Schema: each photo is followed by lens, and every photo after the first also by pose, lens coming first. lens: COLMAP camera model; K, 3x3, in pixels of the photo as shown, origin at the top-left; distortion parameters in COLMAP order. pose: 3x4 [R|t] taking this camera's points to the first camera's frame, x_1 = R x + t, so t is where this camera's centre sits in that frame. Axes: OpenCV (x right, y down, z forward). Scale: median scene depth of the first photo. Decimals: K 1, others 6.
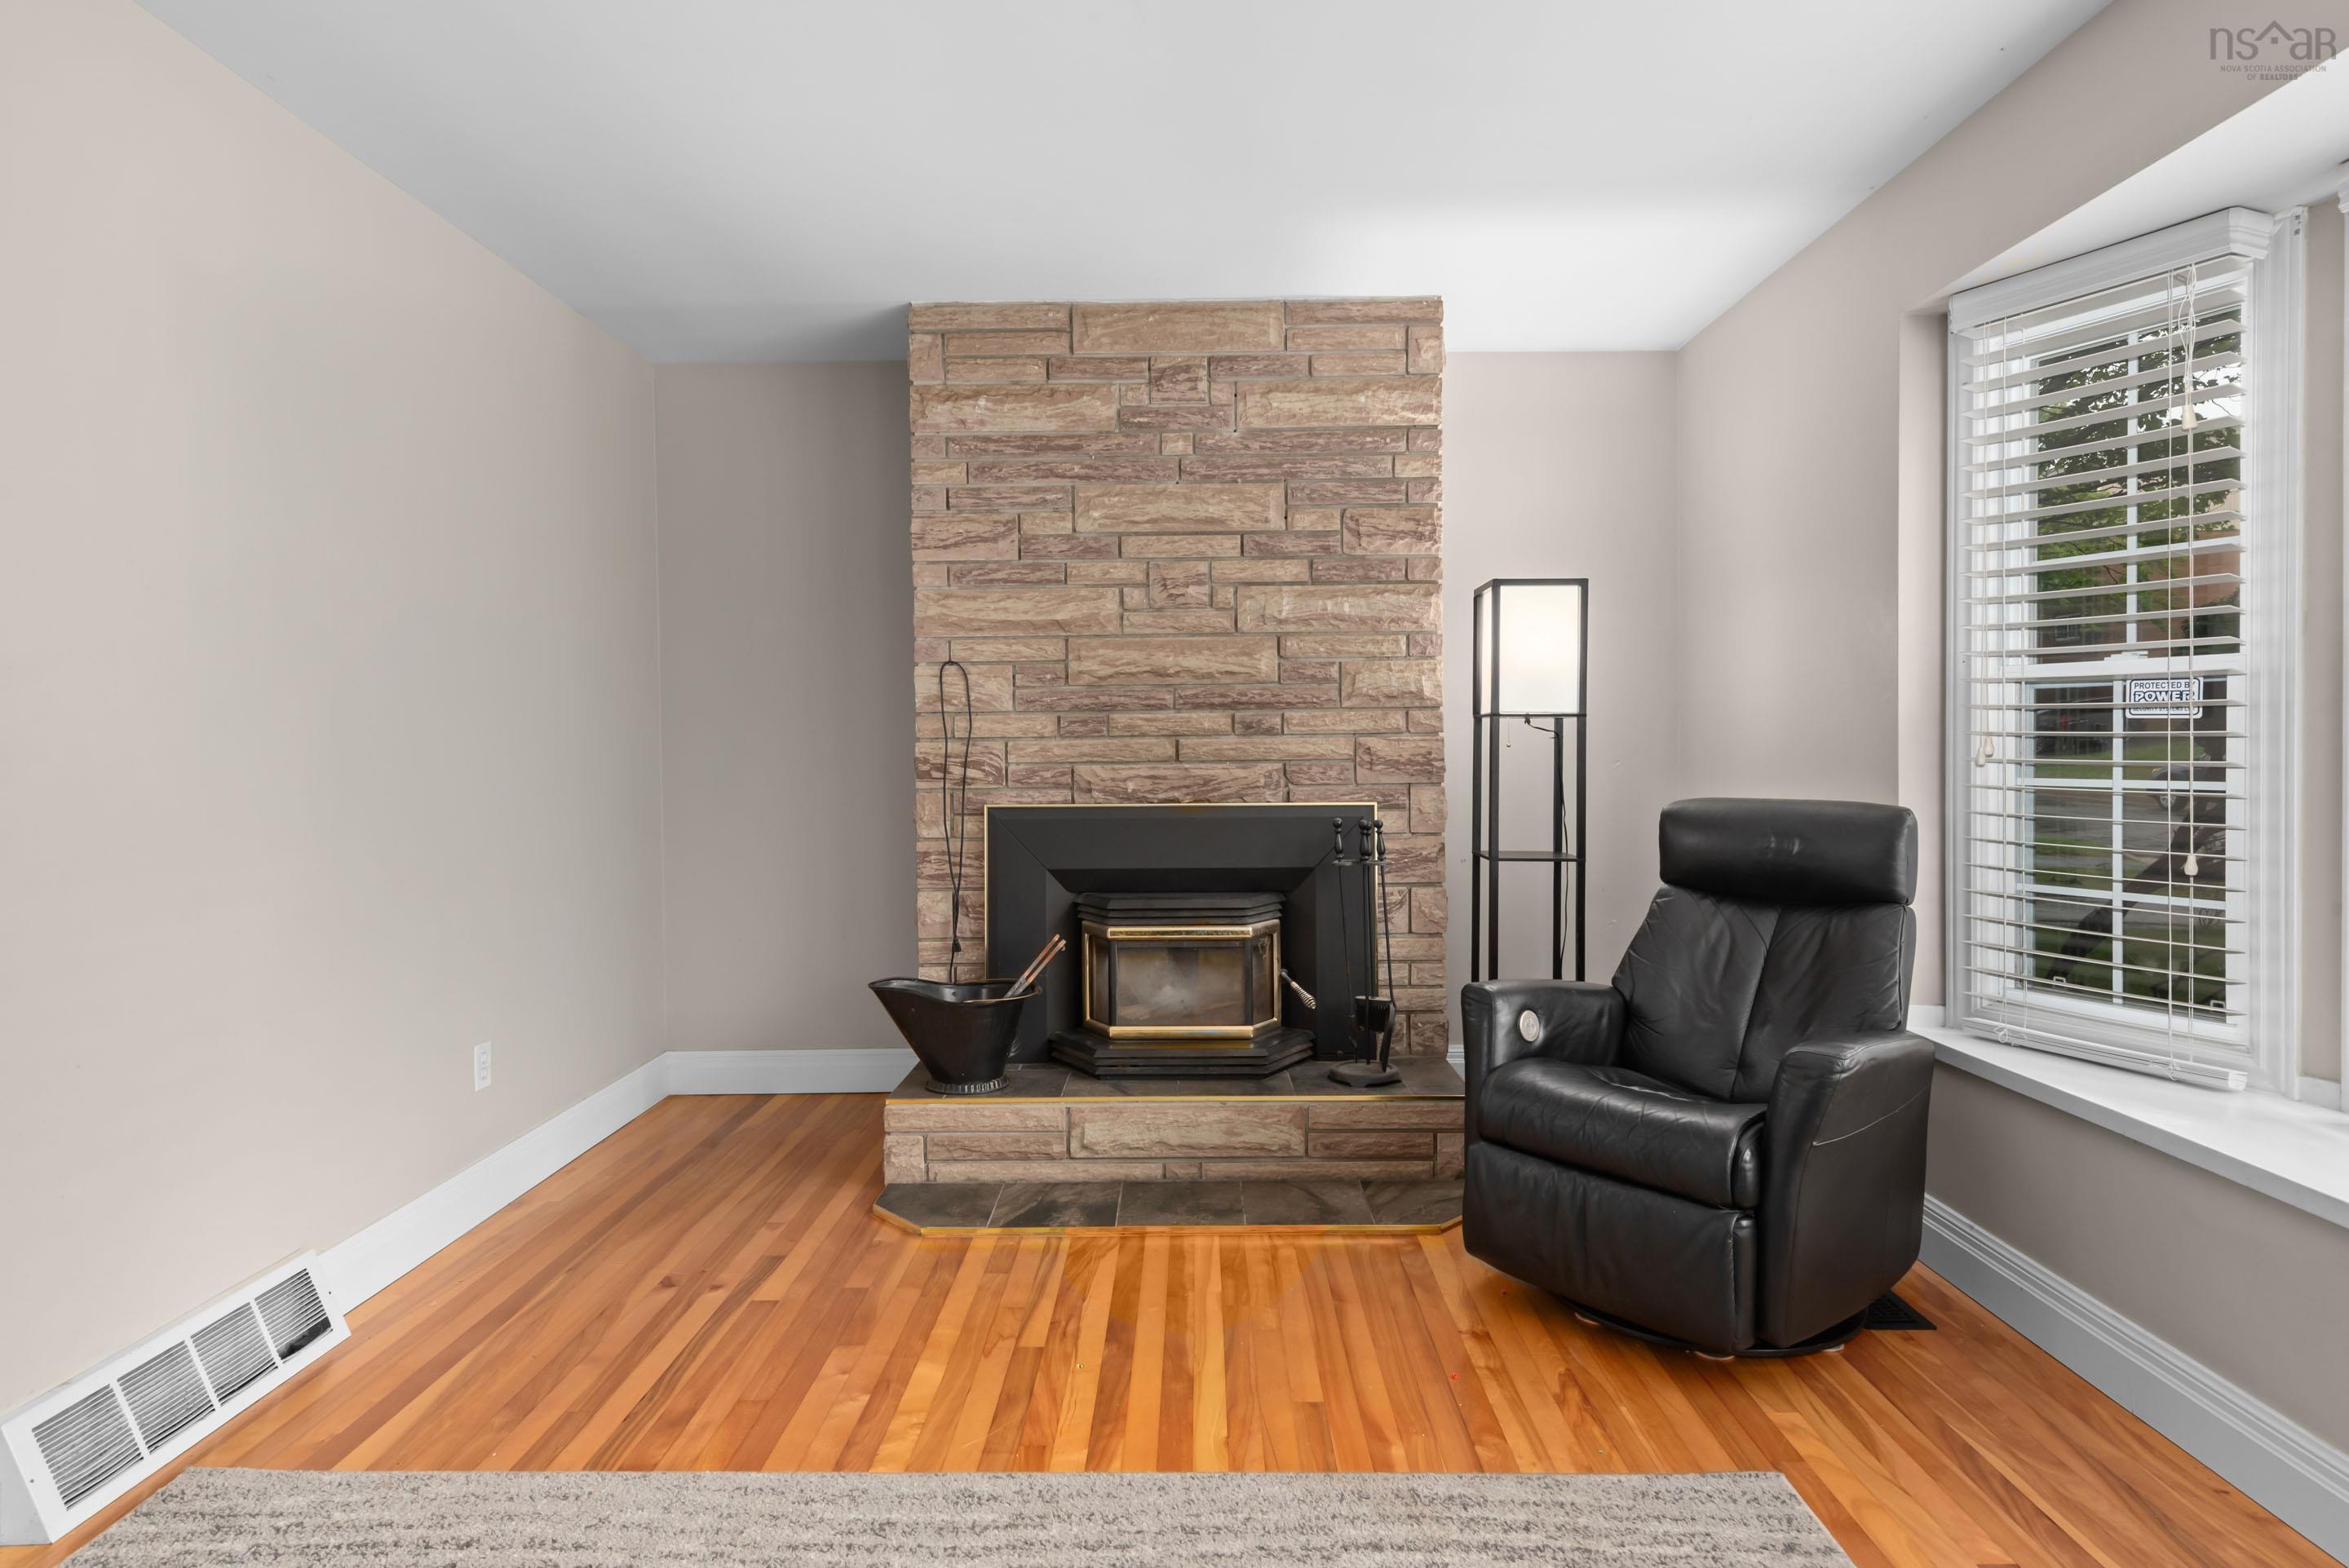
lens RADIAL K [[1289.1, 0, 1168.1], [0, 1289.1, 784.3], [0, 0, 1]] dist [0.026064, -0.003674]
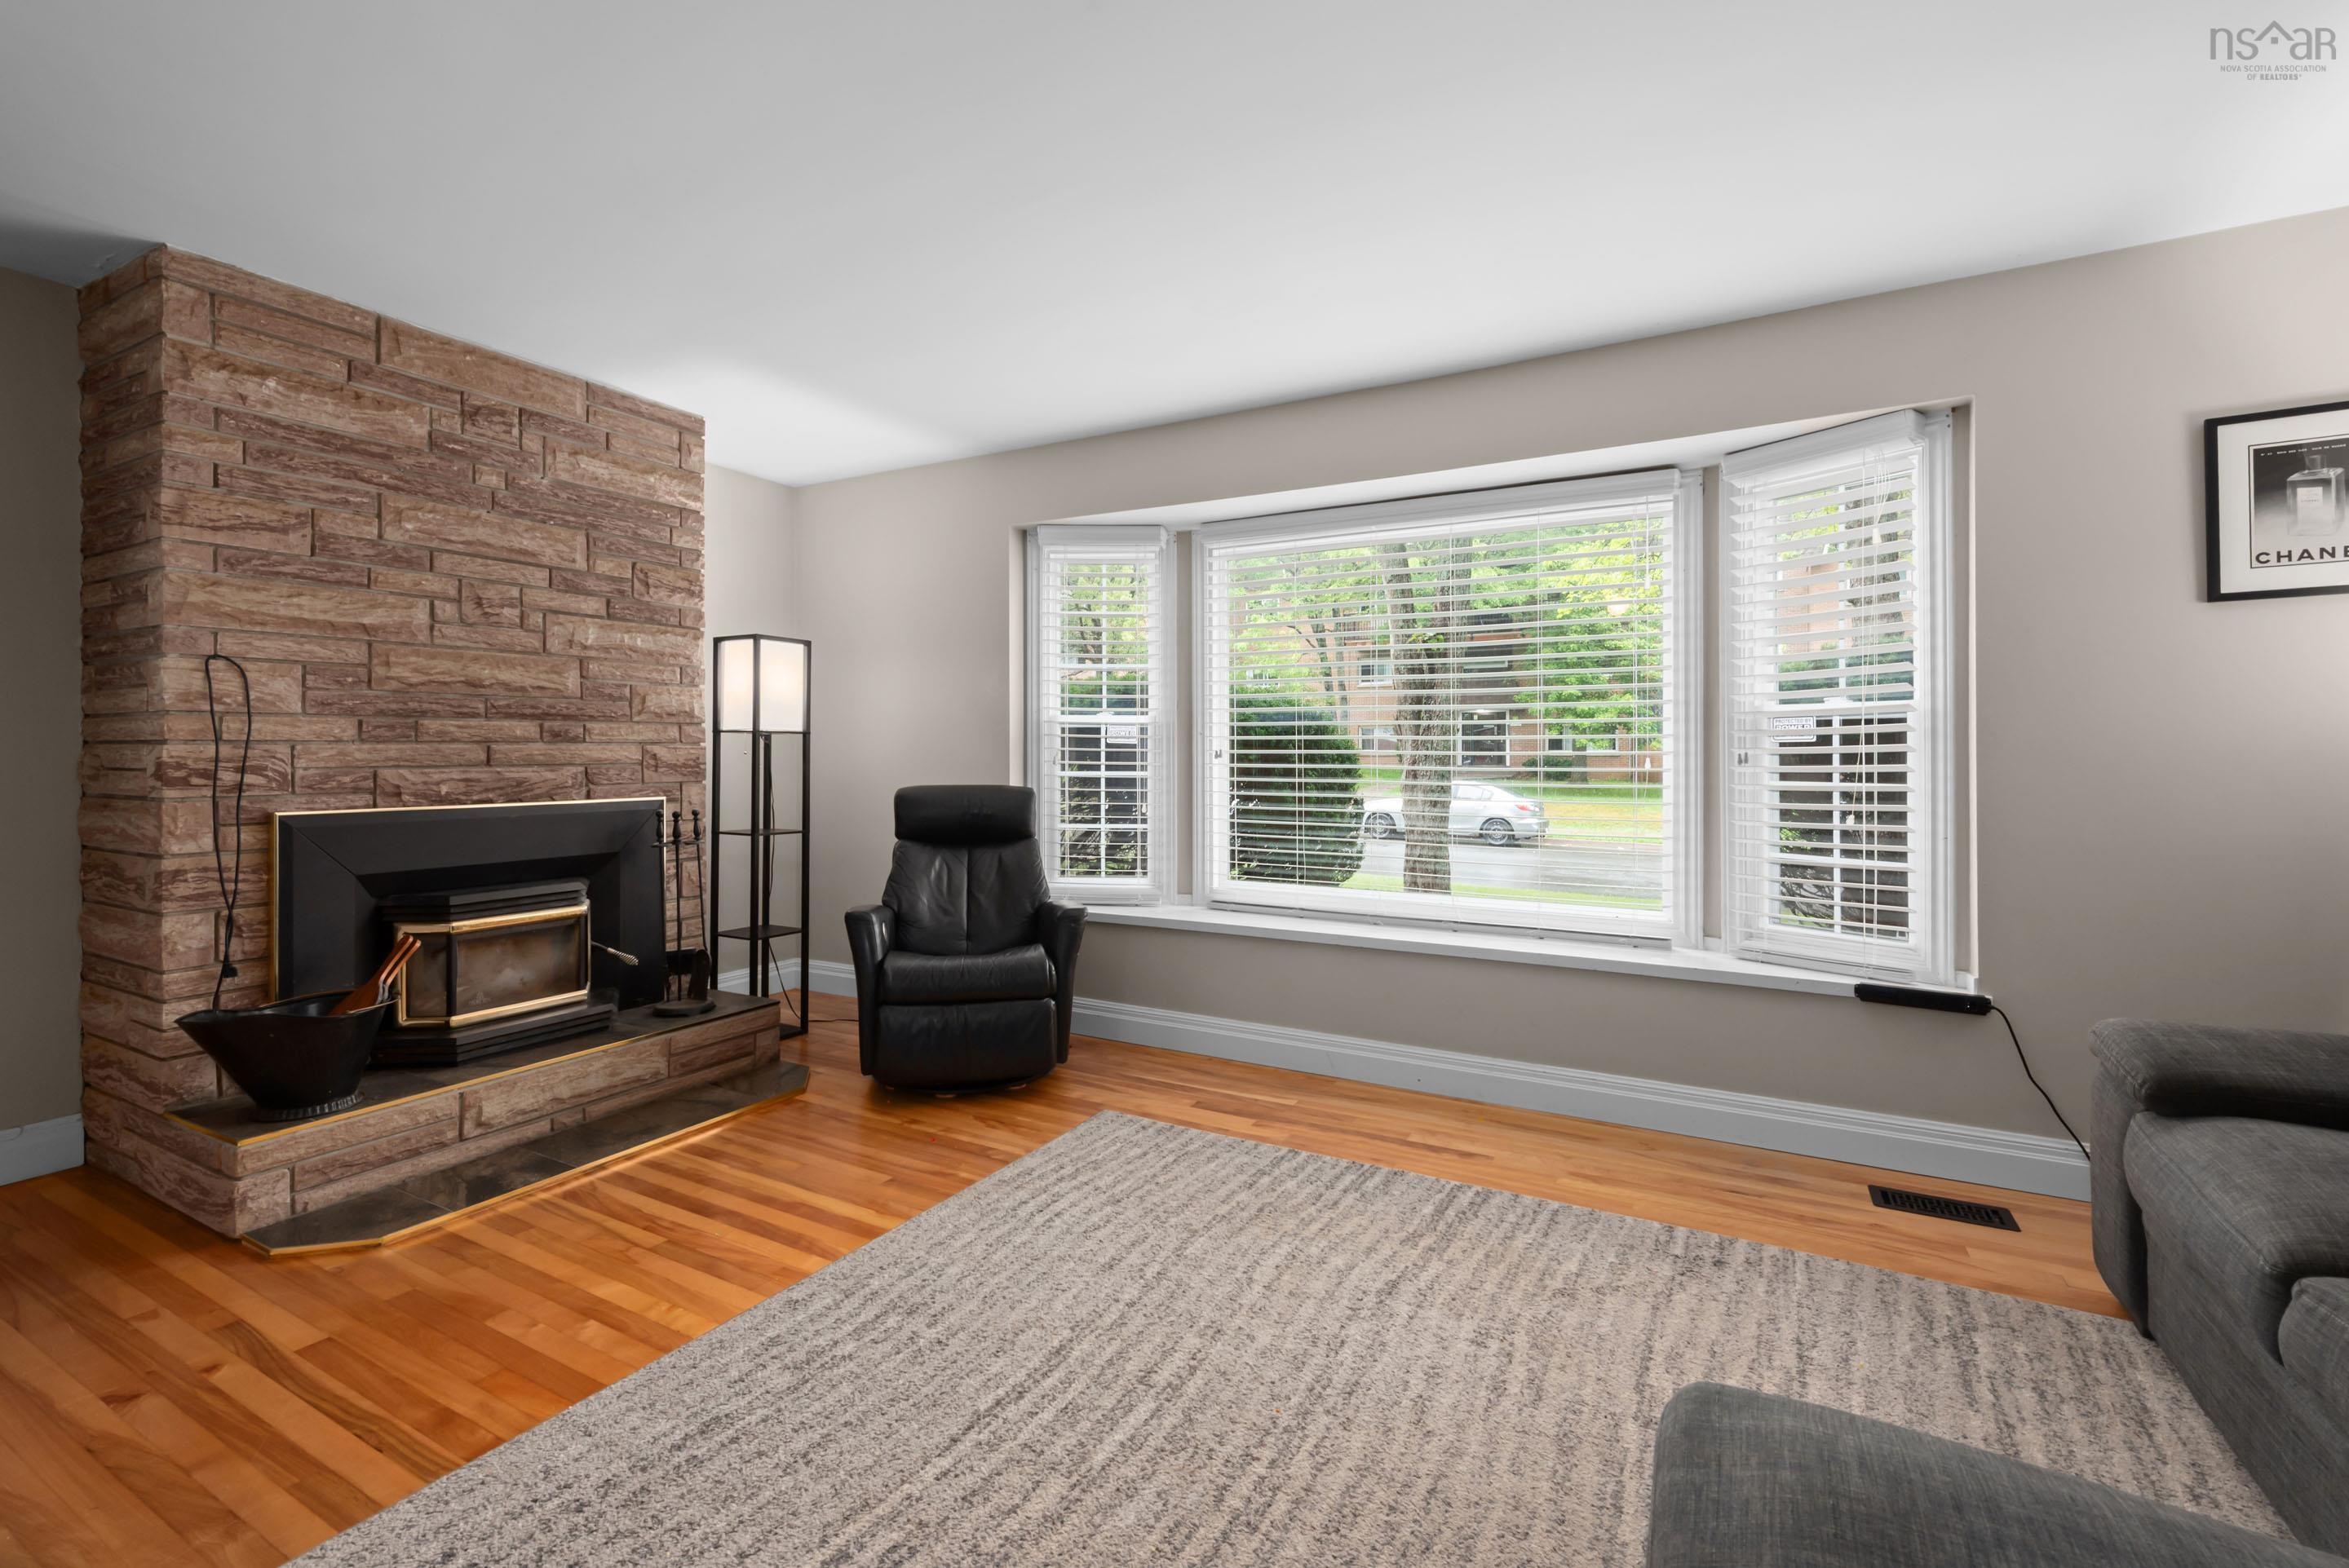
lens RADIAL K [[1027.7, 0, 1194.2], [0, 1027.7, 763.8], [0, 0, 1]] dist [0.012708, -0.002120]
pose [[0.466265, -0.002132, 0.884643, -0.515611], [0.020800, 0.999747, -0.008554, 0.000975], [-0.884401, 0.022389, 0.466191, 0.064502]]
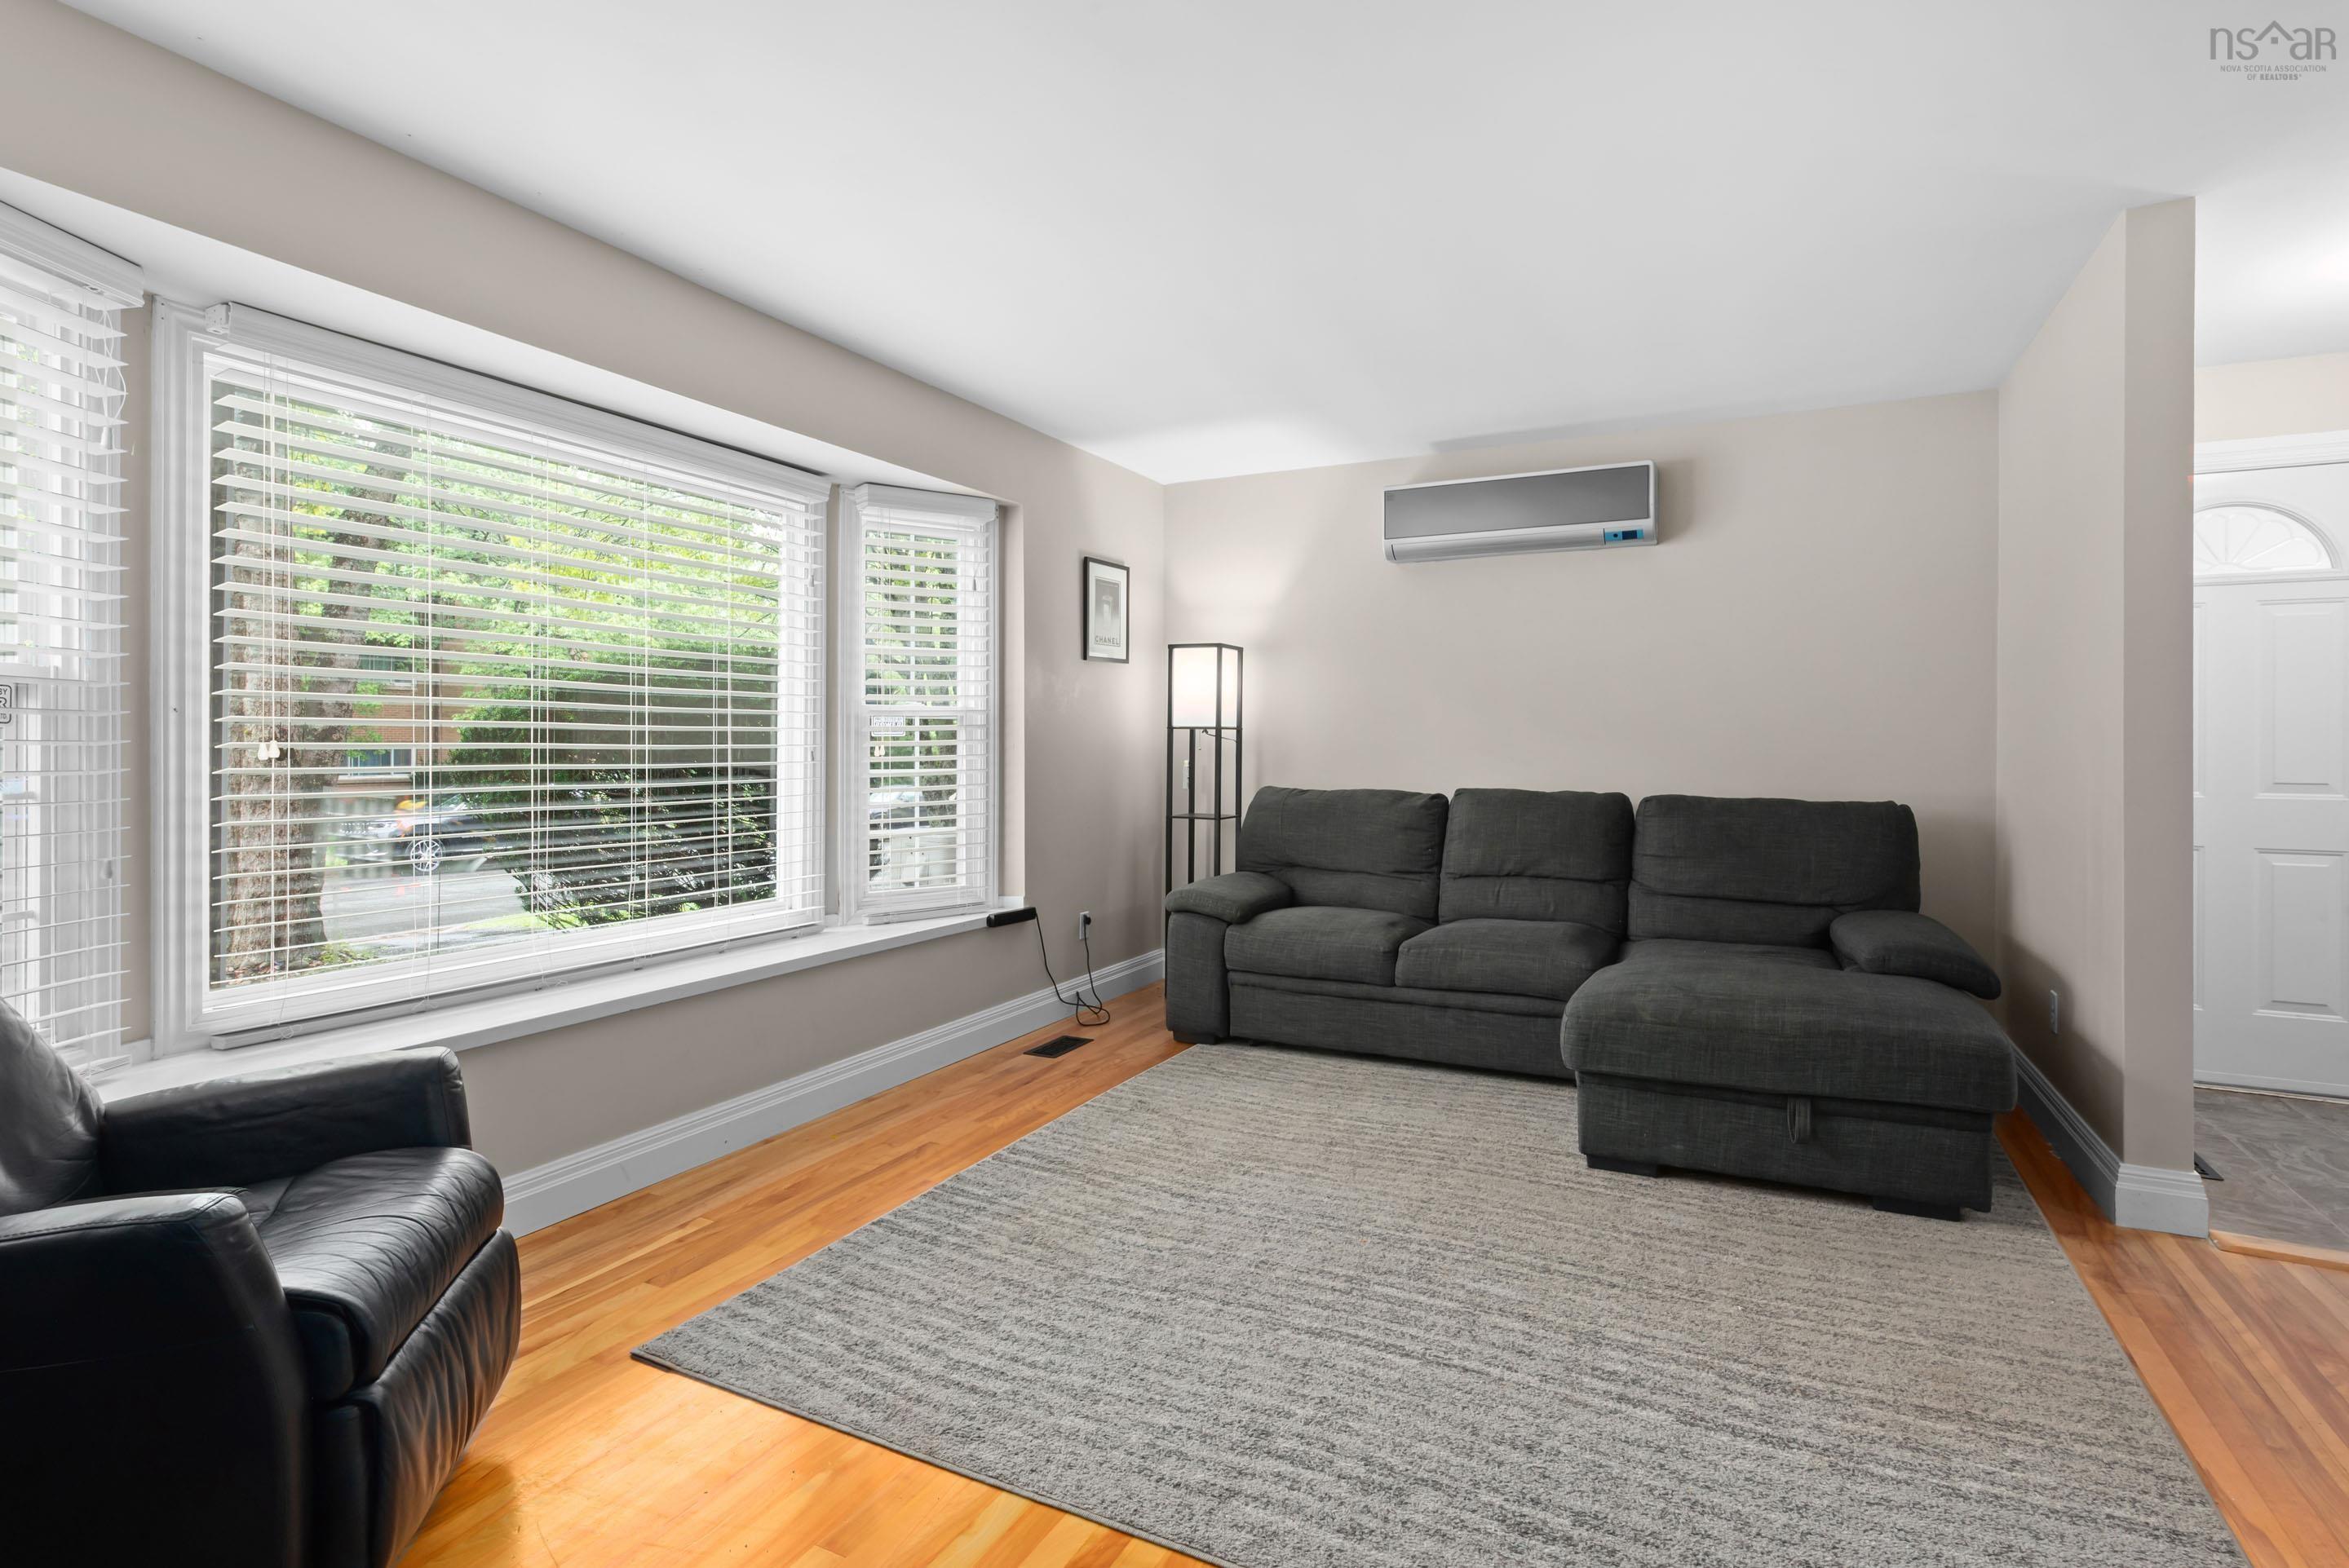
lens RADIAL K [[1144.6, 0, 1173.8], [0, 1144.6, 760.4], [0, 0, 1]] dist [0.015047, -0.000542]
pose [[-0.899865, 0.002711, 0.436161, -0.262233], [0.020946, 0.999095, 0.037006, -0.028976], [-0.435666, 0.042436, -0.899107, 0.992676]]
